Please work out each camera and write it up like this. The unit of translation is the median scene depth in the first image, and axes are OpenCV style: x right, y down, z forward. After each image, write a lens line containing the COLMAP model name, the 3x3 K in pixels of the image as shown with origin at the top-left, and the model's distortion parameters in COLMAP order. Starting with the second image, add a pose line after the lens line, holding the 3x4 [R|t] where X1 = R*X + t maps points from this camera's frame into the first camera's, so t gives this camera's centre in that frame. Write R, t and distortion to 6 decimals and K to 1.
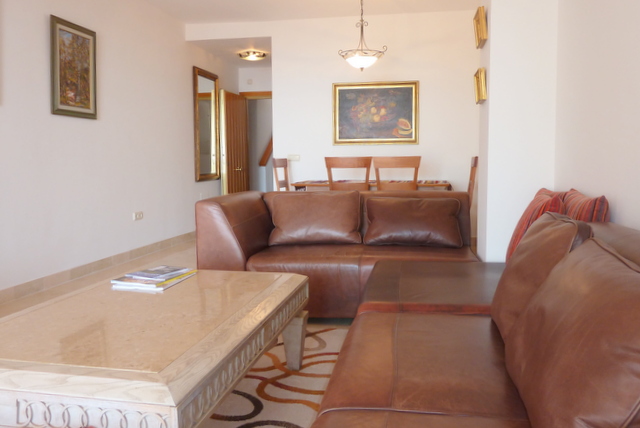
lens RADIAL K [[496.9, 0, 319.9], [0, 496.9, 215.1], [0, 0, 1]] dist [-0.042336, -0.006849]
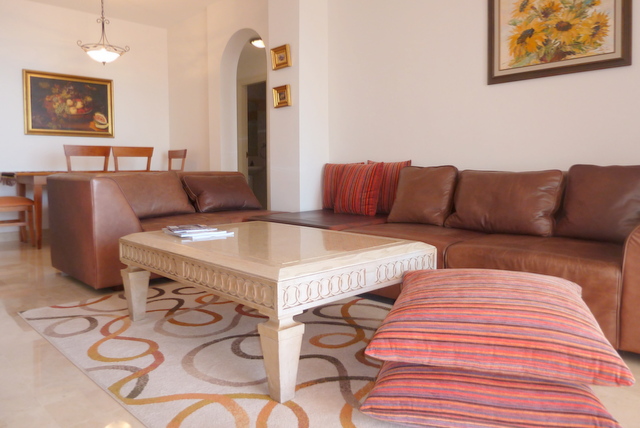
lens RADIAL K [[496.9, 0, 319.3], [0, 496.9, 211.9], [0, 0, 1]] dist [-0.042336, -0.006849]
pose [[0.525468, -0.072053, 0.847757, -0.488081], [0.095537, 0.995103, 0.025360, 0.033384], [-0.845432, 0.067666, 0.529779, 0.060997]]
